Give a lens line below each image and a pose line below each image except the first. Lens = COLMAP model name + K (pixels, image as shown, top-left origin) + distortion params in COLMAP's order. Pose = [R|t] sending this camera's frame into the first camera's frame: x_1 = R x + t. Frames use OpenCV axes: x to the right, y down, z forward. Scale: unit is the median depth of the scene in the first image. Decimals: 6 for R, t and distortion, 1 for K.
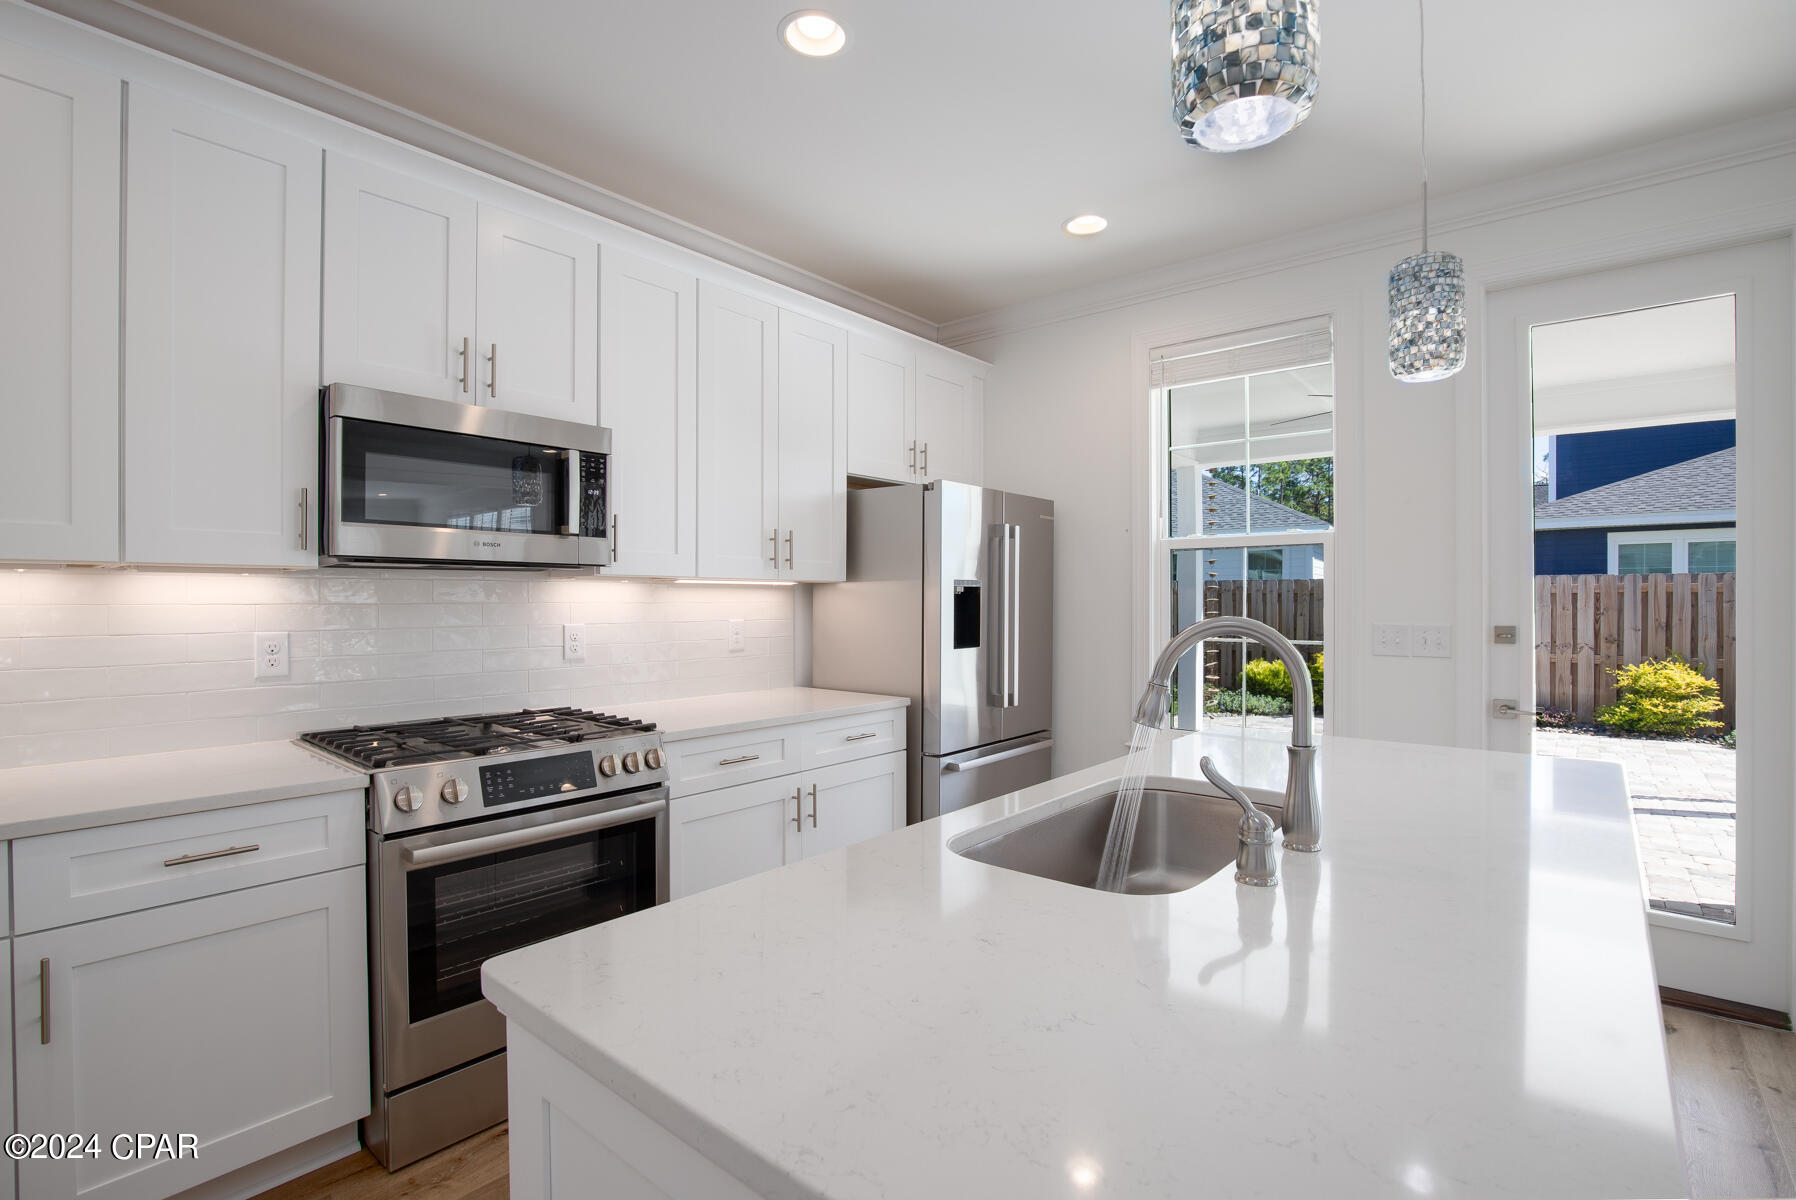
lens RADIAL K [[838.0, 0, 905.9], [0, 838.0, 600.4], [0, 0, 1]] dist [-0.022813, 0.000454]
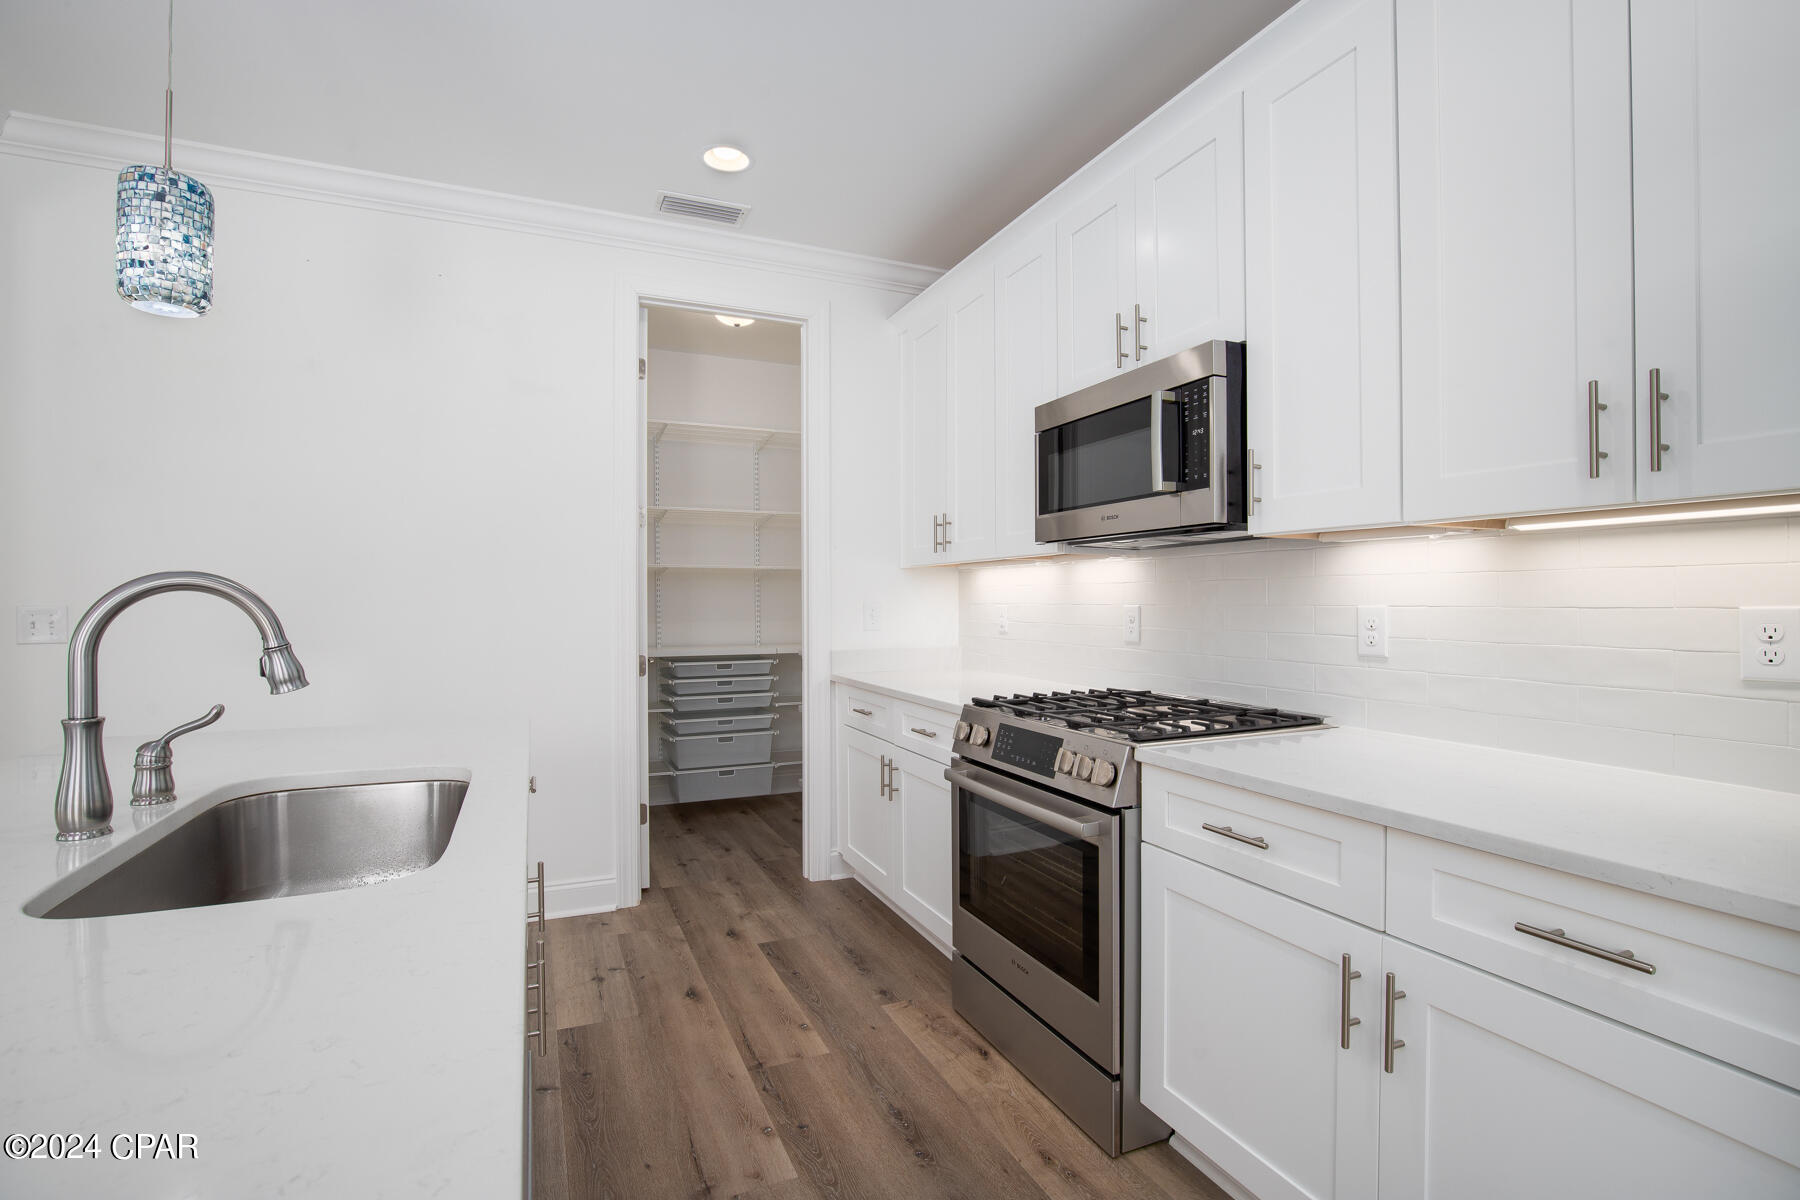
lens RADIAL K [[839.9, 0, 907.9], [0, 839.9, 600.4], [0, 0, 1]] dist [-0.022813, 0.000454]
pose [[-0.429668, -0.001604, -0.902985, 0.444805], [-0.001145, 0.999999, -0.001232, 0.028863], [0.902986, 0.000504, -0.429670, 1.088457]]
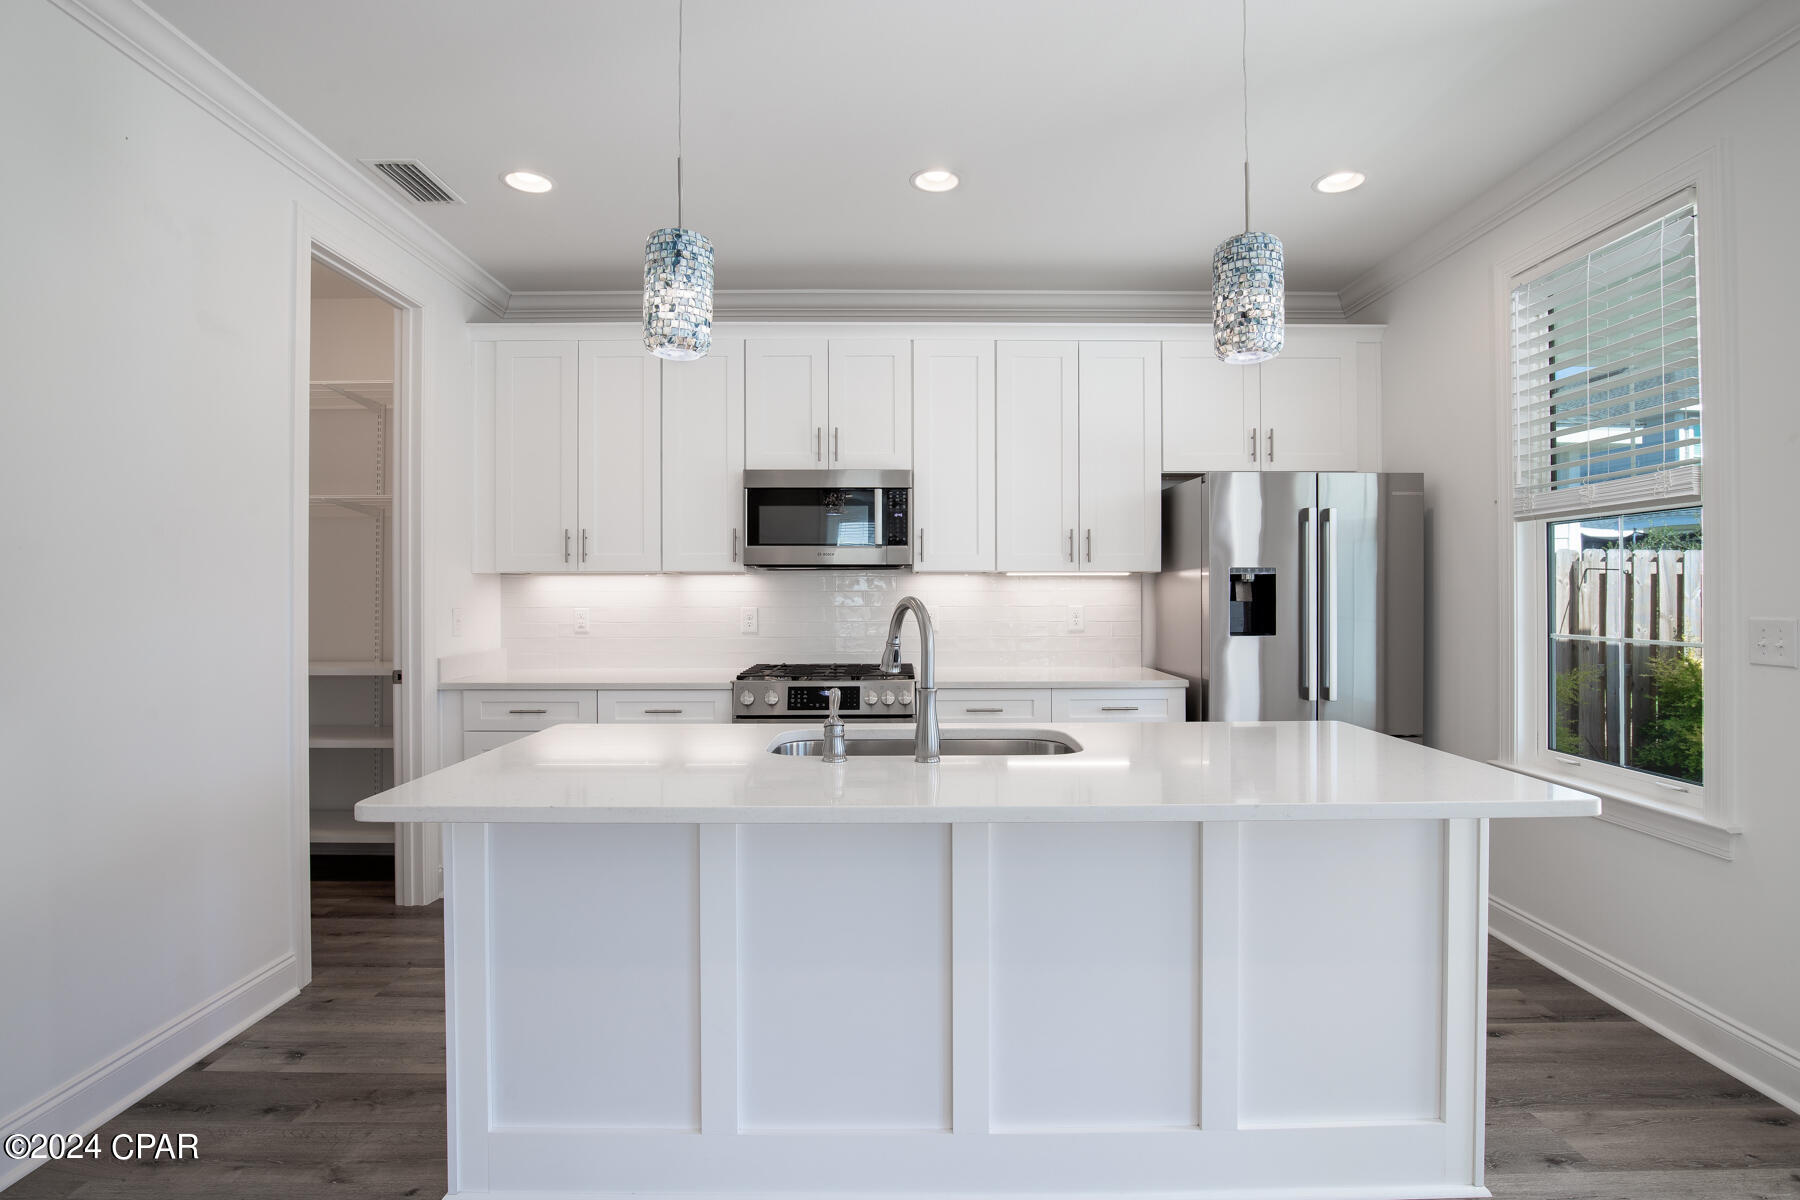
lens RADIAL K [[888.7, 0, 905.0], [0, 888.7, 596.0], [0, 0, 1]] dist [-0.001317, -0.000269]
pose [[0.655276, -0.000619, -0.755389, 0.806264], [0.002887, 0.999994, 0.001684, 0.009435], [0.755384, -0.003284, 0.655274, -0.009765]]
